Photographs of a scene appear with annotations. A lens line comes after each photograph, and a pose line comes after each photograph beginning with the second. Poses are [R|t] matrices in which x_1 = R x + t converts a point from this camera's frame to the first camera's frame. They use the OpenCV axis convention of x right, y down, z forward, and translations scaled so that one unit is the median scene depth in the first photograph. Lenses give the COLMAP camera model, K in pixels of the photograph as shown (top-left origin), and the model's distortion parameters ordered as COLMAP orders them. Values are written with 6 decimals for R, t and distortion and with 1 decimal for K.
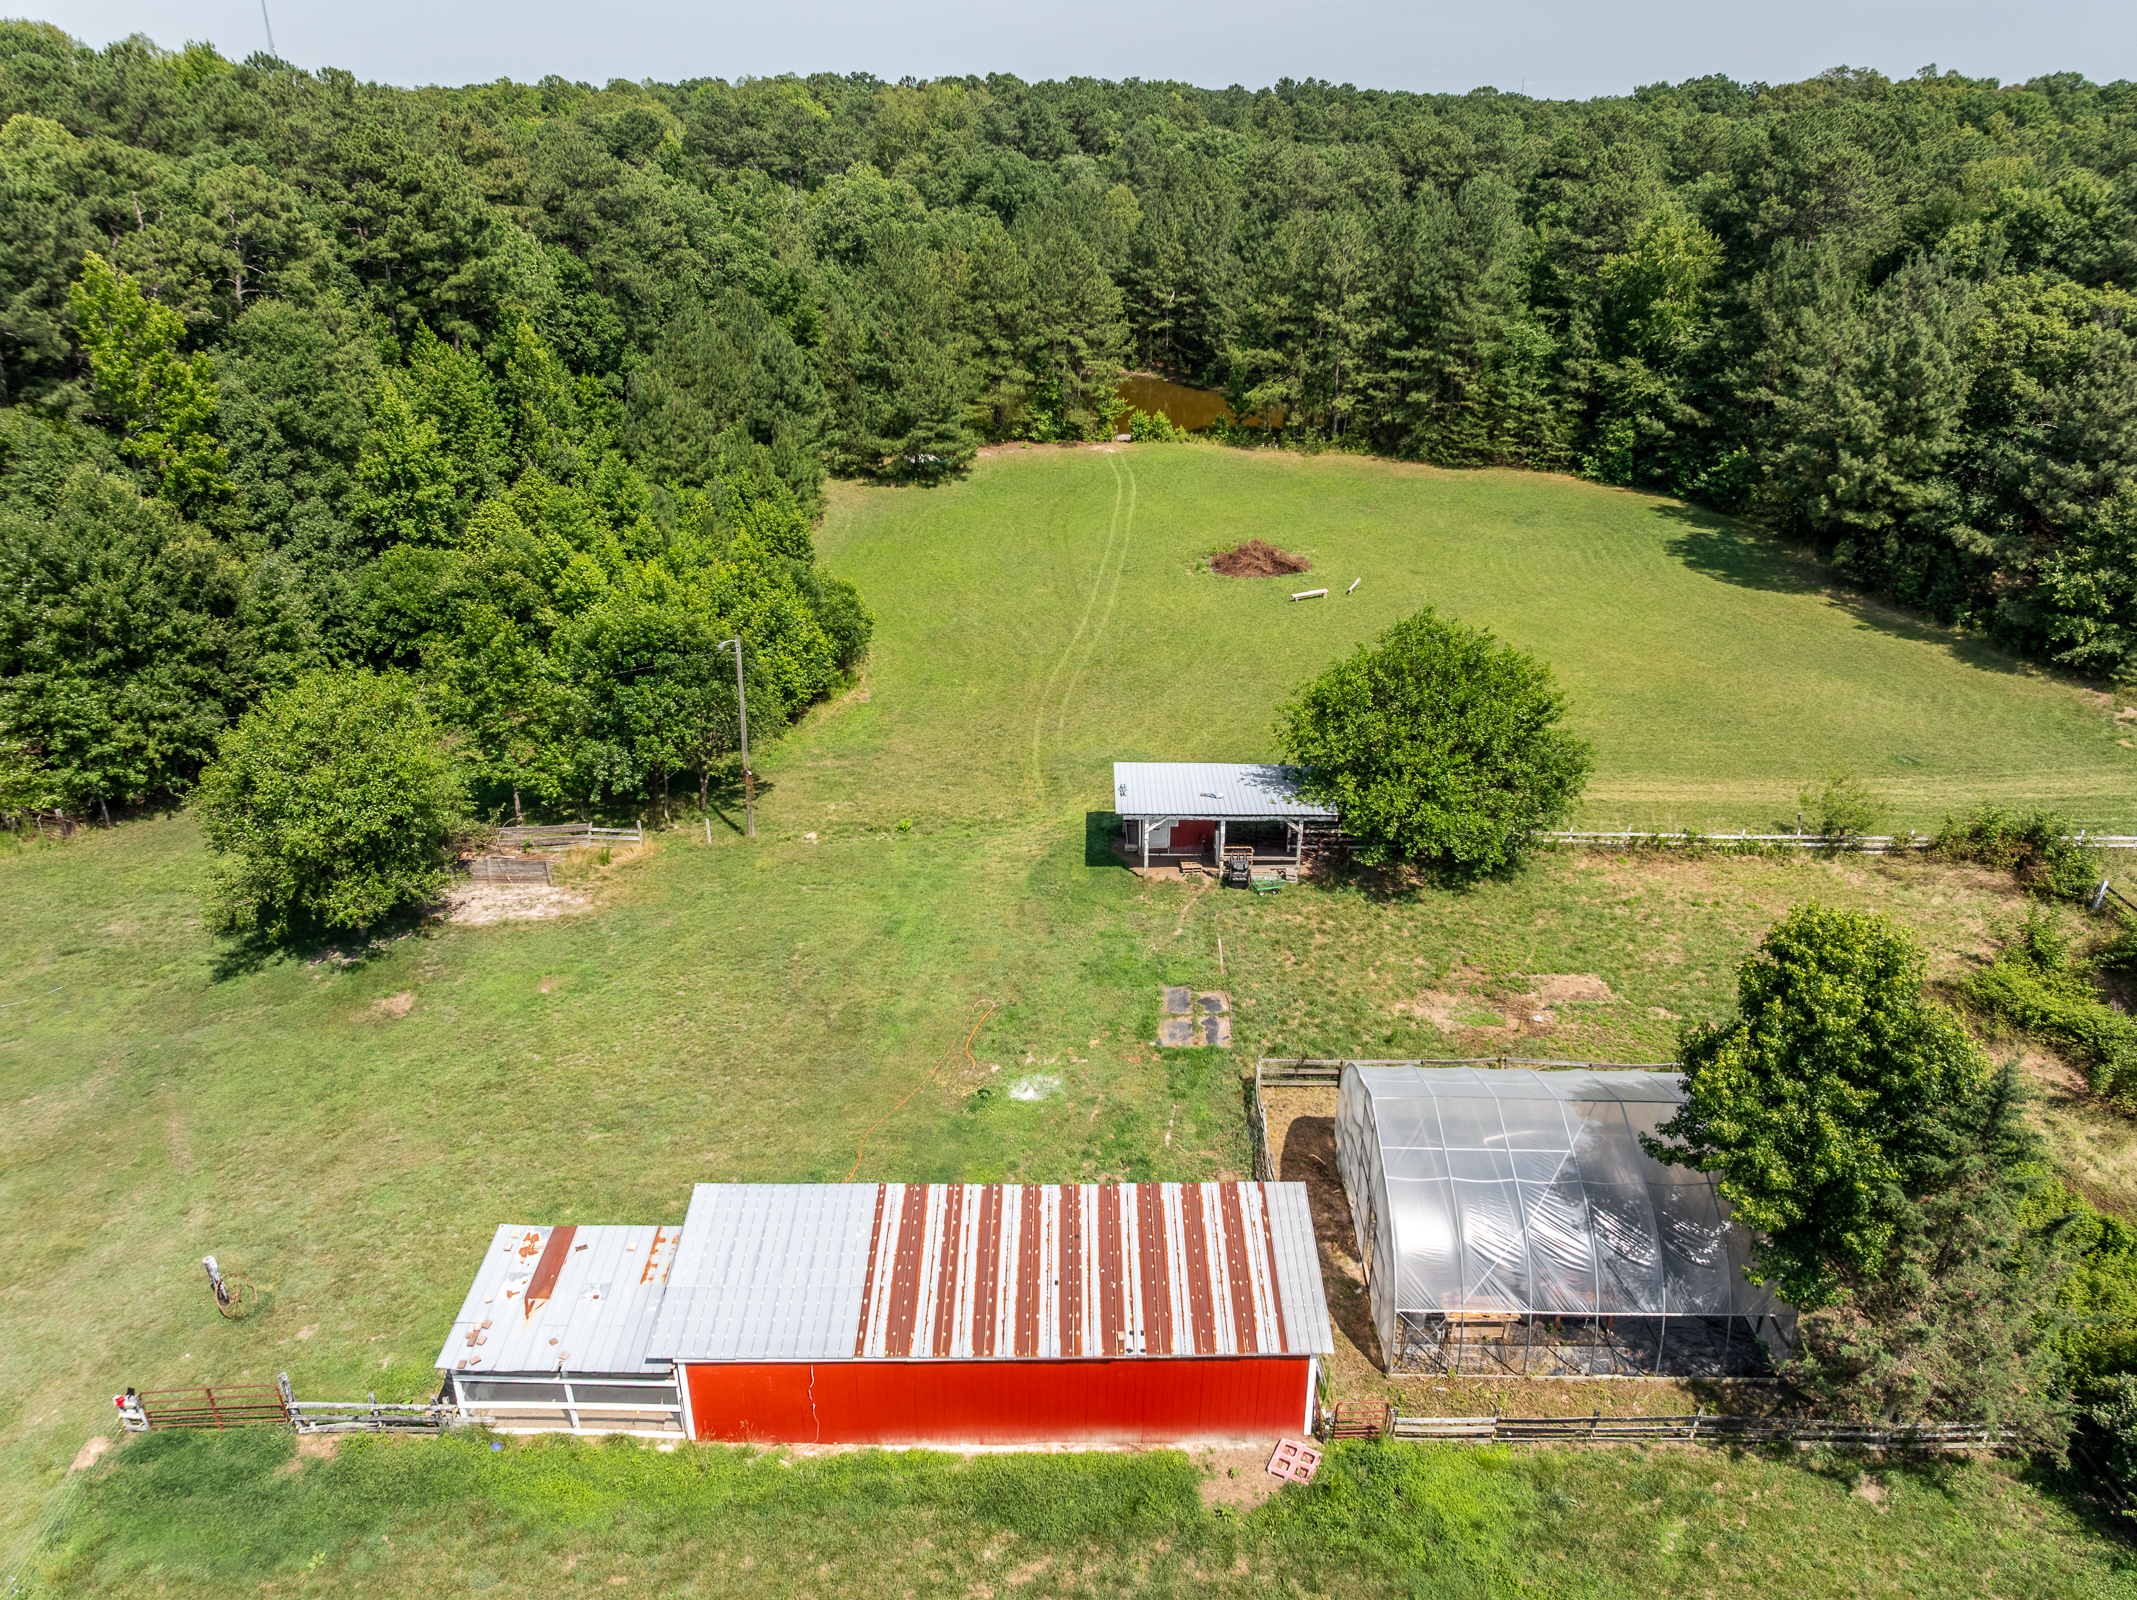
lens RADIAL K [[1502.6, 0, 1080.2], [0, 1502.6, 813.2], [0, 0, 1]] dist [-0.050832, 0.020501]
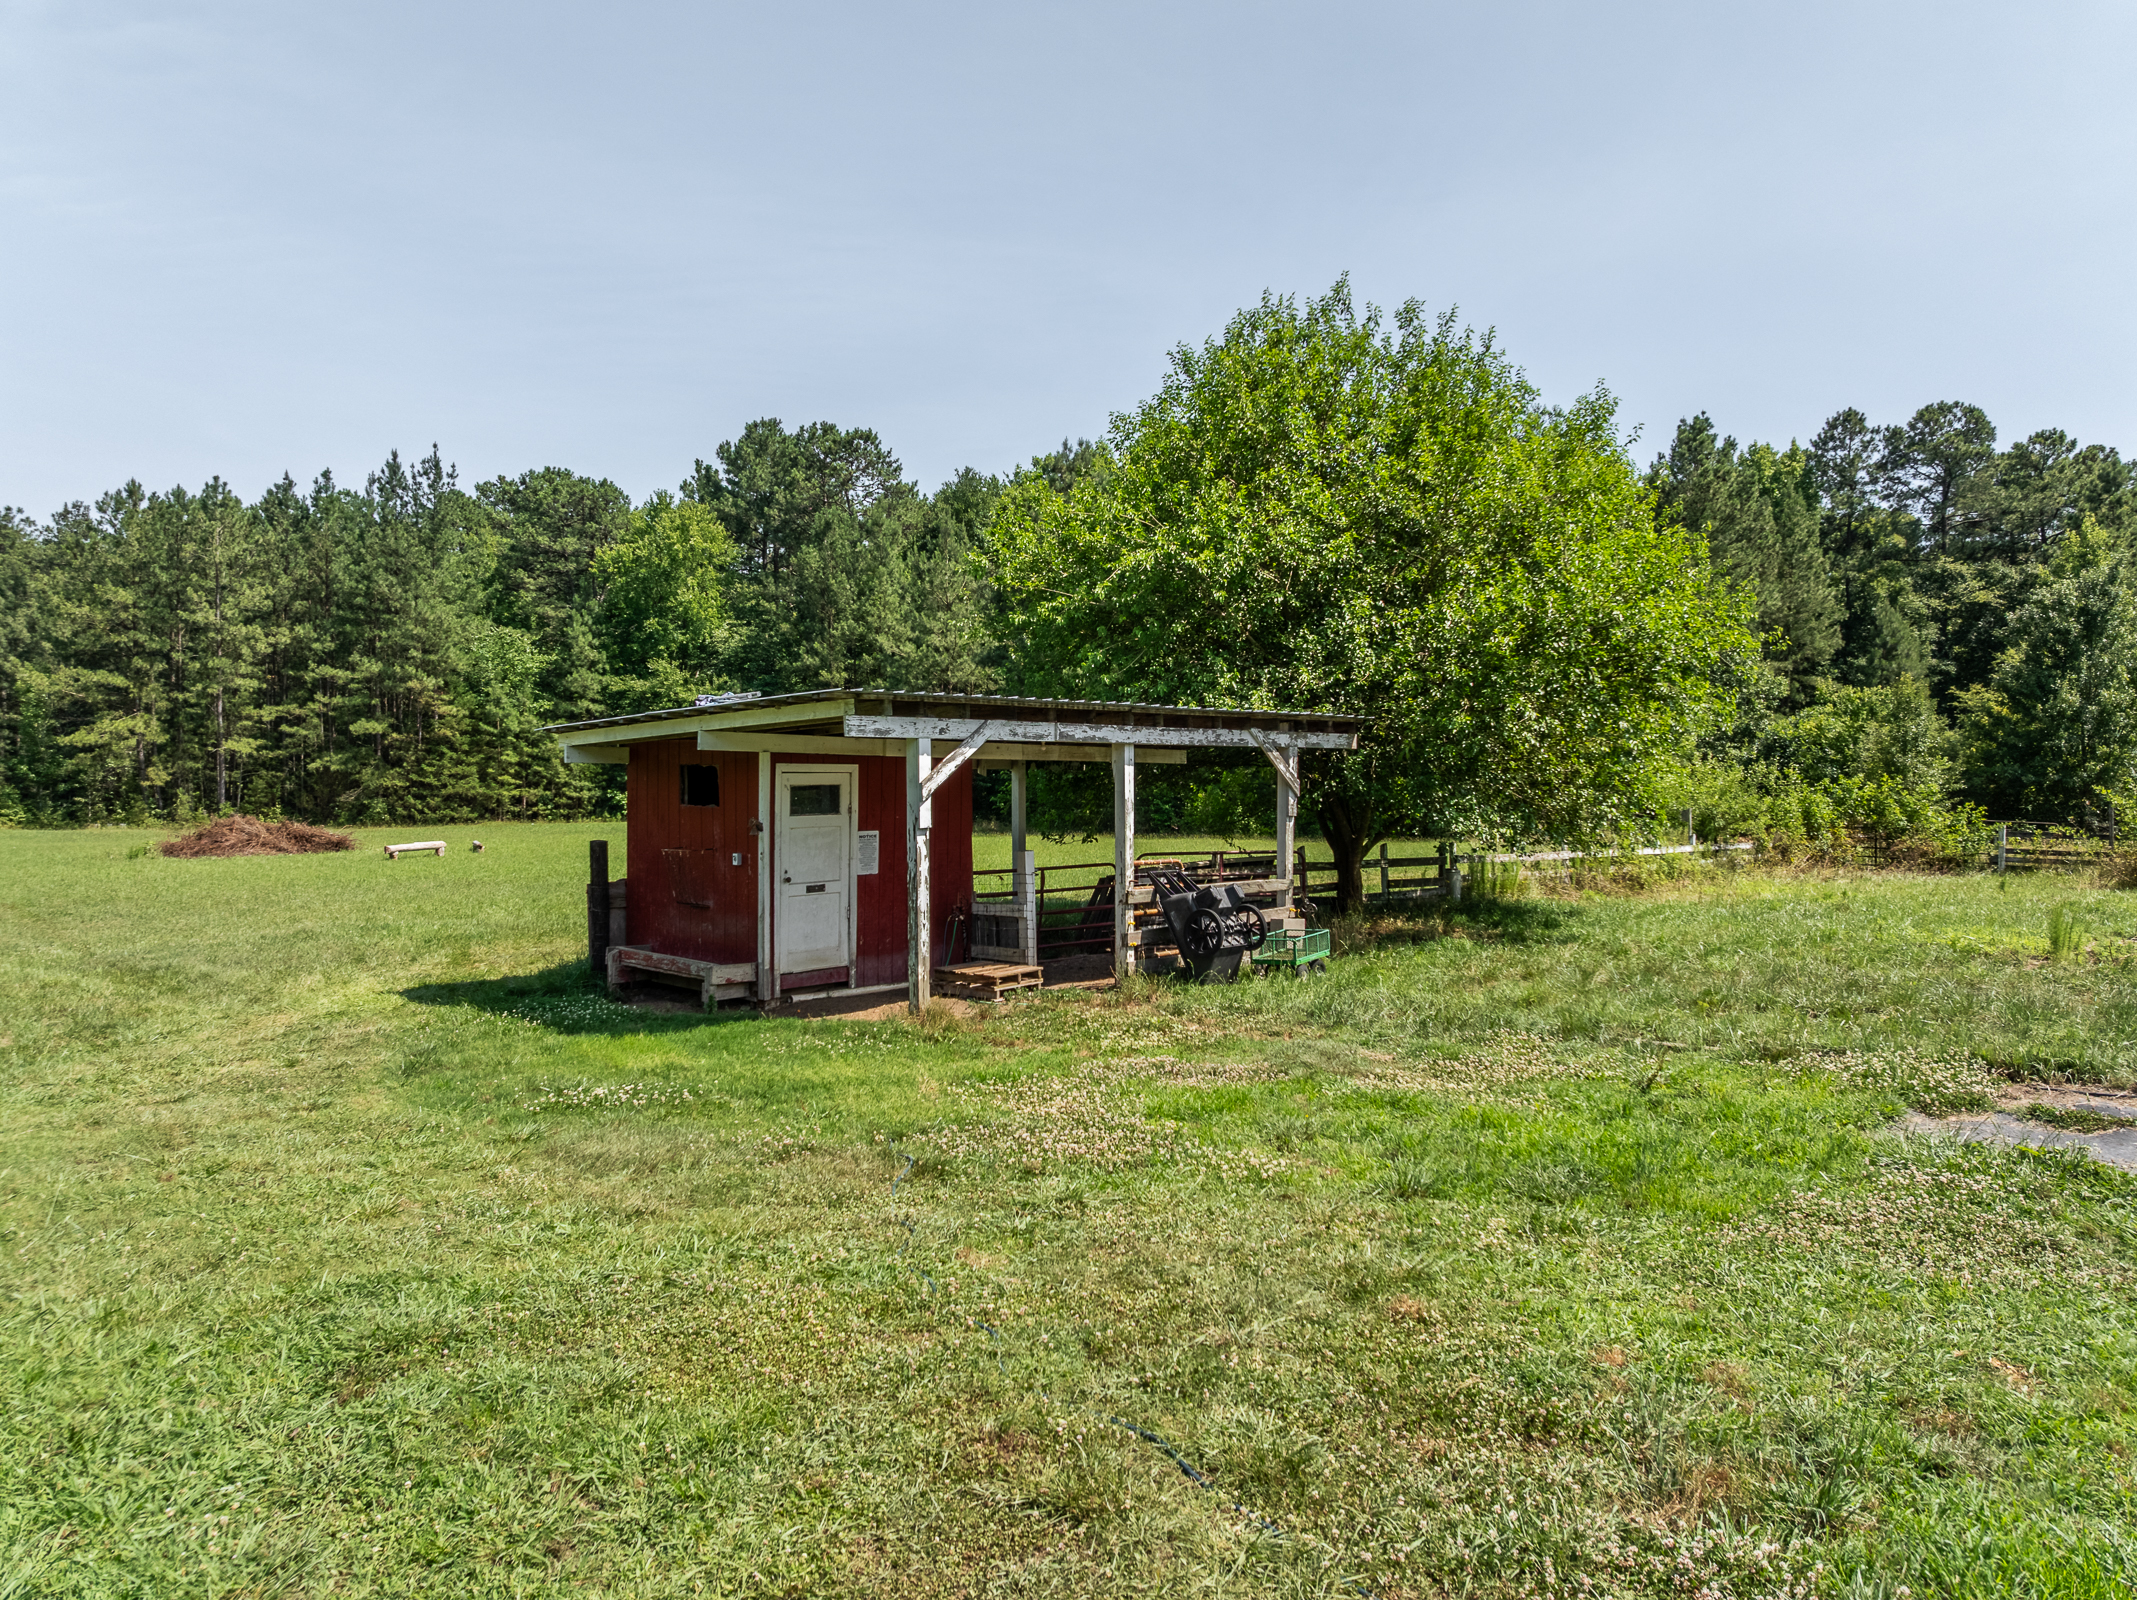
lens RADIAL K [[1502.6, 0, 1063.5], [0, 1502.6, 781.1], [0, 0, 1]] dist [-0.050832, 0.020501]
pose [[0.682829, -0.001602, 0.730576, -0.050311], [0.314296, 0.903375, -0.291774, 0.039299], [-0.659517, 0.428849, 0.617354, 0.379927]]
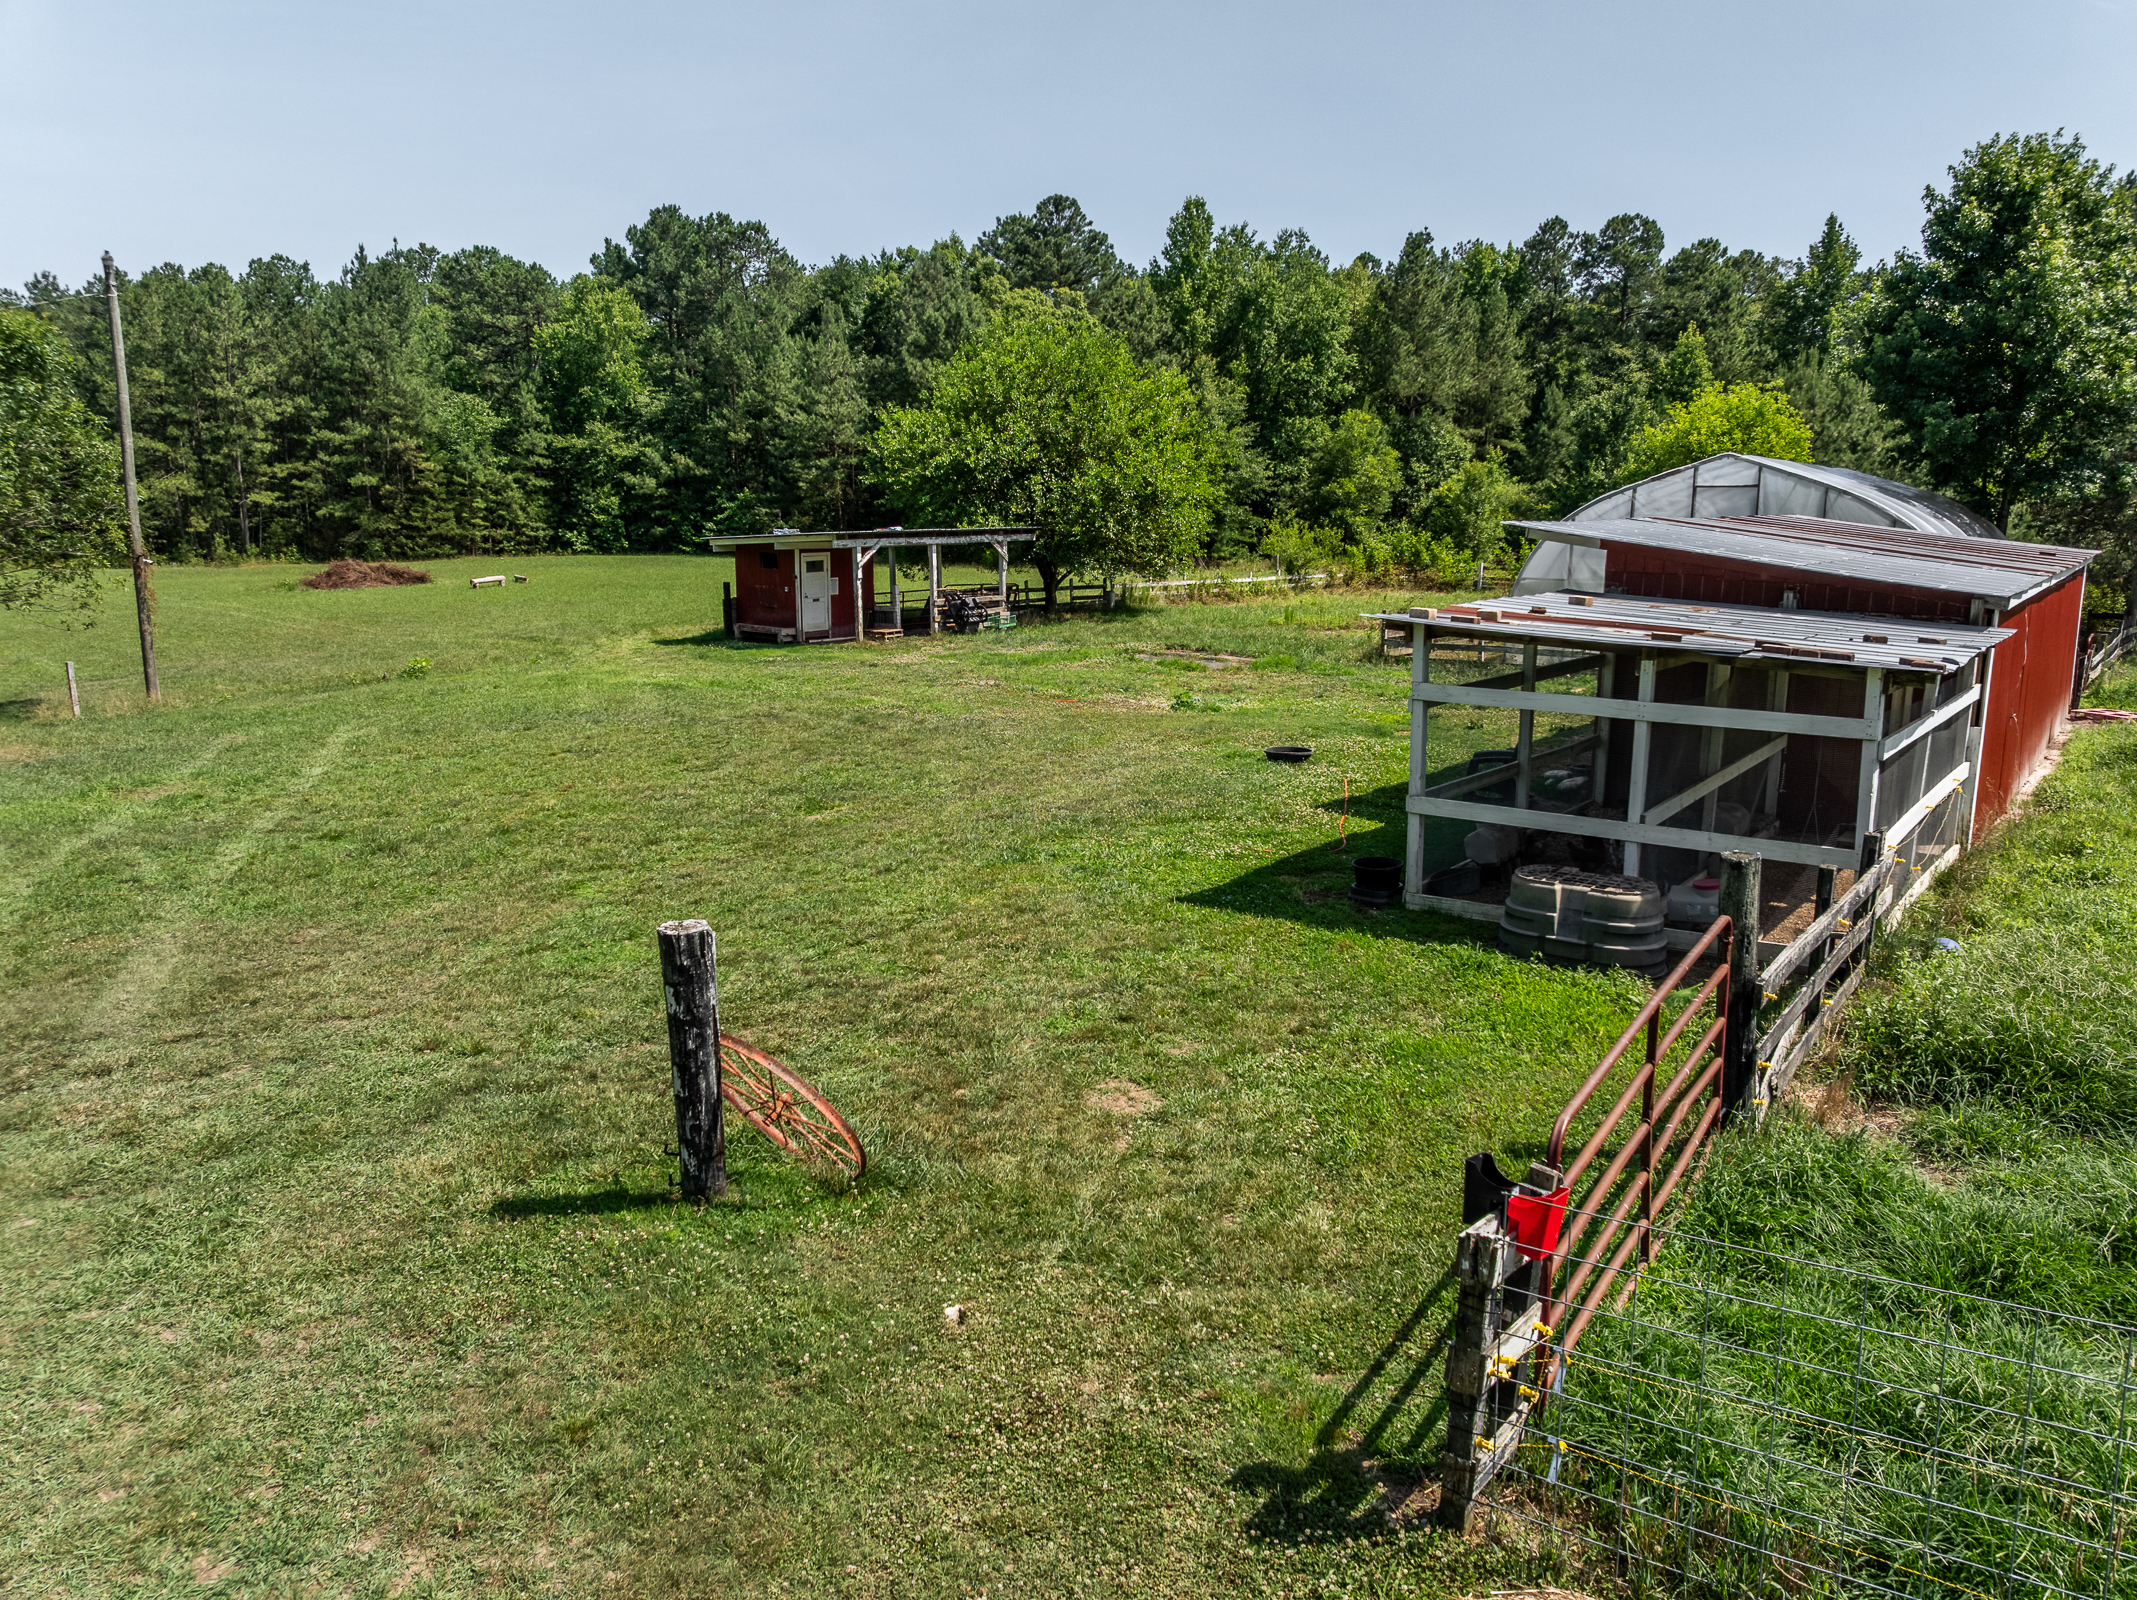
lens RADIAL K [[1502.6, 0, 1053.2], [0, 1502.6, 792.5], [0, 0, 1]] dist [-0.050832, 0.020501]
pose [[0.624357, -0.152231, 0.766162, -0.196562], [0.336611, 0.937520, -0.088031, 0.089595], [-0.704891, 0.312861, 0.636590, 0.243941]]
